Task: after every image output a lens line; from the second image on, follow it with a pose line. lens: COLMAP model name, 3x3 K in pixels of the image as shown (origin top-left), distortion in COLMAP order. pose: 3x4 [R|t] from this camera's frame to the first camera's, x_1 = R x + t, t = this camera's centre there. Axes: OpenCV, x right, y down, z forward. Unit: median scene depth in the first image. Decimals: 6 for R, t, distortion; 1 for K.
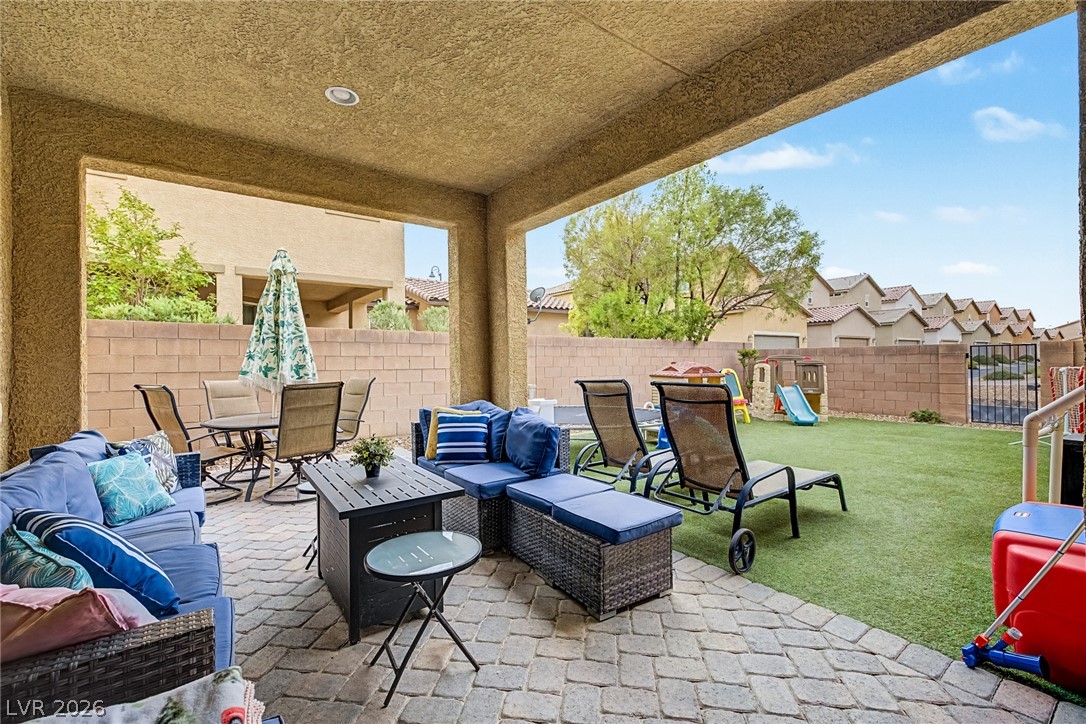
lens RADIAL K [[462.2, 0, 535.5], [0, 462.2, 359.2], [0, 0, 1]] dist [0.006421, -0.000116]
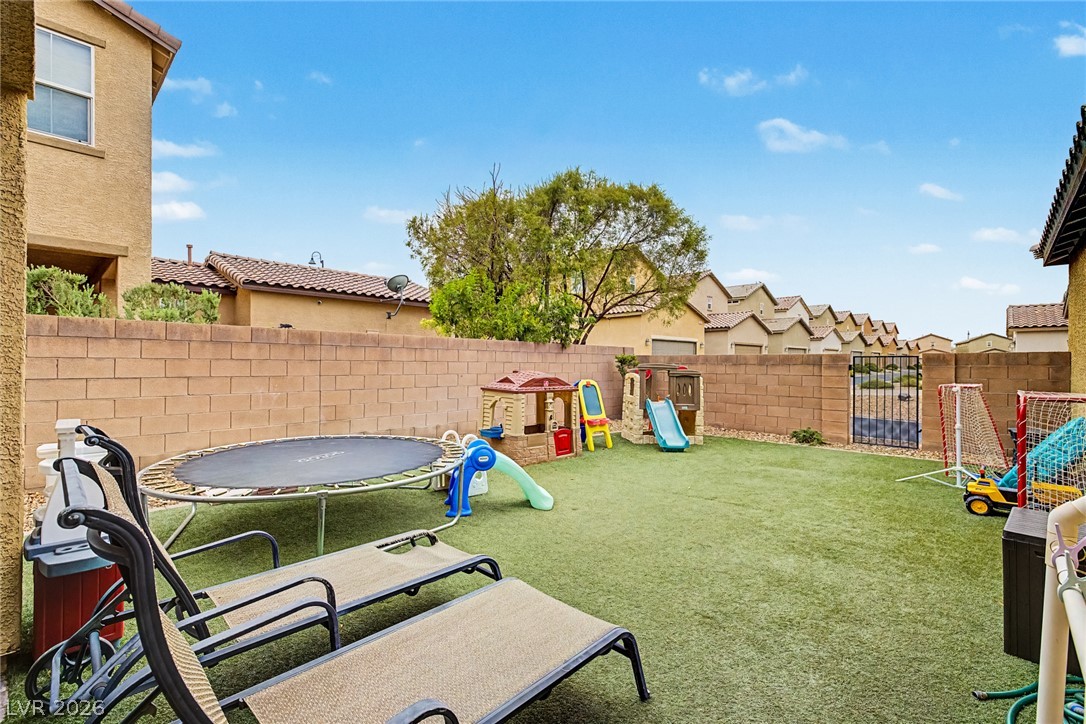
lens RADIAL K [[477.9, 0, 529.9], [0, 477.9, 361.4], [0, 0, 1]] dist [0.003062, 0.000164]
pose [[0.985989, 0.017208, 0.165922, 0.129175], [-0.017634, 0.999844, 0.001091, -0.006999], [-0.165878, -0.004001, 0.986138, 0.148090]]
